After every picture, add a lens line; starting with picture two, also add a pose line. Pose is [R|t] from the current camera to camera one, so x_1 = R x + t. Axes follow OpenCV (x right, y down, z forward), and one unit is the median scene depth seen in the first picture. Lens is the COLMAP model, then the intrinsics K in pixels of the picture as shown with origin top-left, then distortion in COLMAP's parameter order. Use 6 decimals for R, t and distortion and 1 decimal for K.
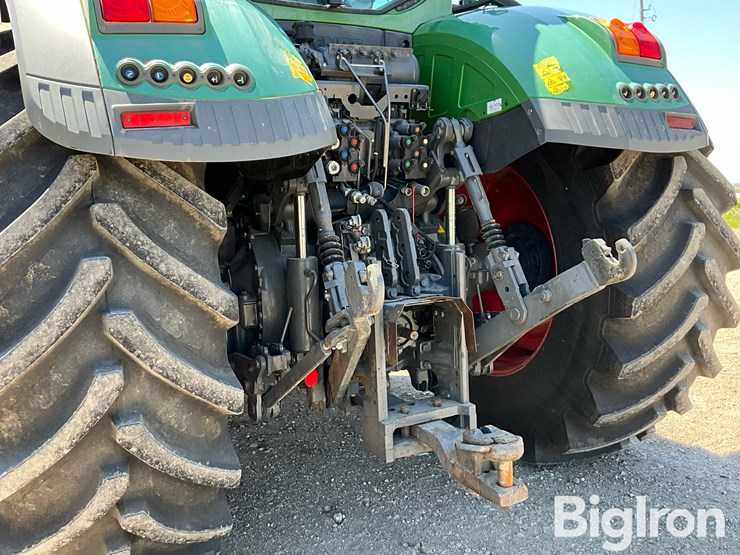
lens RADIAL K [[610.9, 0, 367.3], [0, 610.9, 281.1], [0, 0, 1]] dist [0.093432, -0.158560]
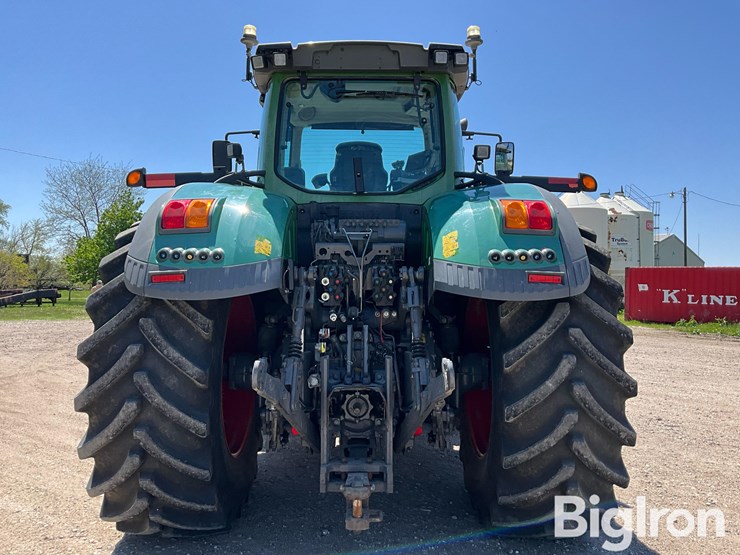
lens RADIAL K [[648.0, 0, 524.6], [0, 648.0, 284.6], [0, 0, 1]] dist [0.077751, -0.067159]
pose [[0.895189, 0.056851, -0.442045, 1.415395], [-0.105423, 0.990695, -0.086080, -0.154119], [0.433038, 0.123660, 0.892853, -0.355018]]
